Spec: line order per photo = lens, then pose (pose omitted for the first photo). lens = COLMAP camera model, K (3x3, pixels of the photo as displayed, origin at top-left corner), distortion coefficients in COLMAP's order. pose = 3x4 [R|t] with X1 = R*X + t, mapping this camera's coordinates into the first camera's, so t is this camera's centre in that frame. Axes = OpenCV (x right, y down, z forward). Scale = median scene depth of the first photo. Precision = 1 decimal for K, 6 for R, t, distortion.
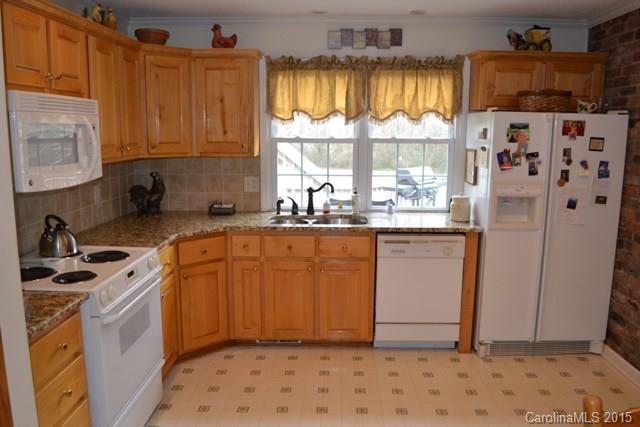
lens RADIAL K [[521.1, 0, 320.8], [0, 521.1, 215.9], [0, 0, 1]] dist [-0.090507, 0.015350]
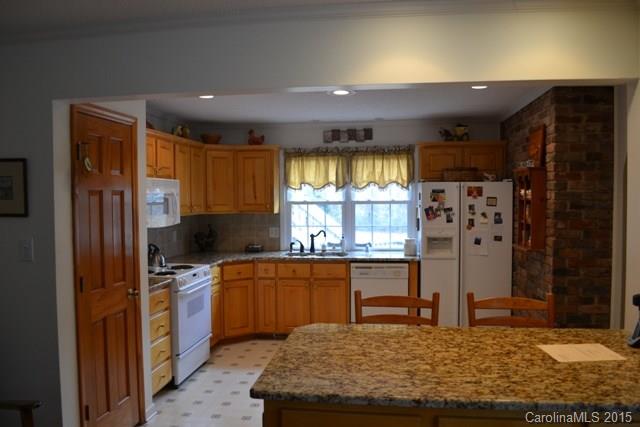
lens RADIAL K [[521.1, 0, 320.2], [0, 521.1, 213.4], [0, 0, 1]] dist [-0.090507, 0.015350]
pose [[0.993760, -0.008753, -0.111198, 0.188085], [-0.005772, 0.991546, -0.129627, 0.089523], [0.111392, 0.129460, 0.985308, -0.530324]]
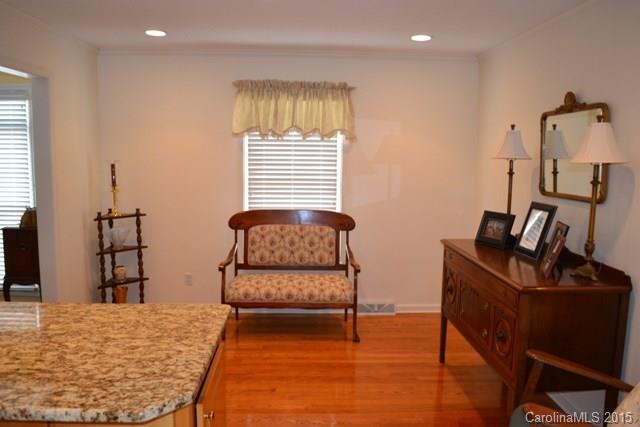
lens RADIAL K [[521.1, 0, 319.8], [0, 521.1, 214.4], [0, 0, 1]] dist [-0.090507, 0.015350]
pose [[-0.997541, -0.010138, -0.069345, -0.287393], [-0.028959, 0.960684, 0.276129, -0.347789], [0.063820, 0.277458, -0.958616, 2.207966]]
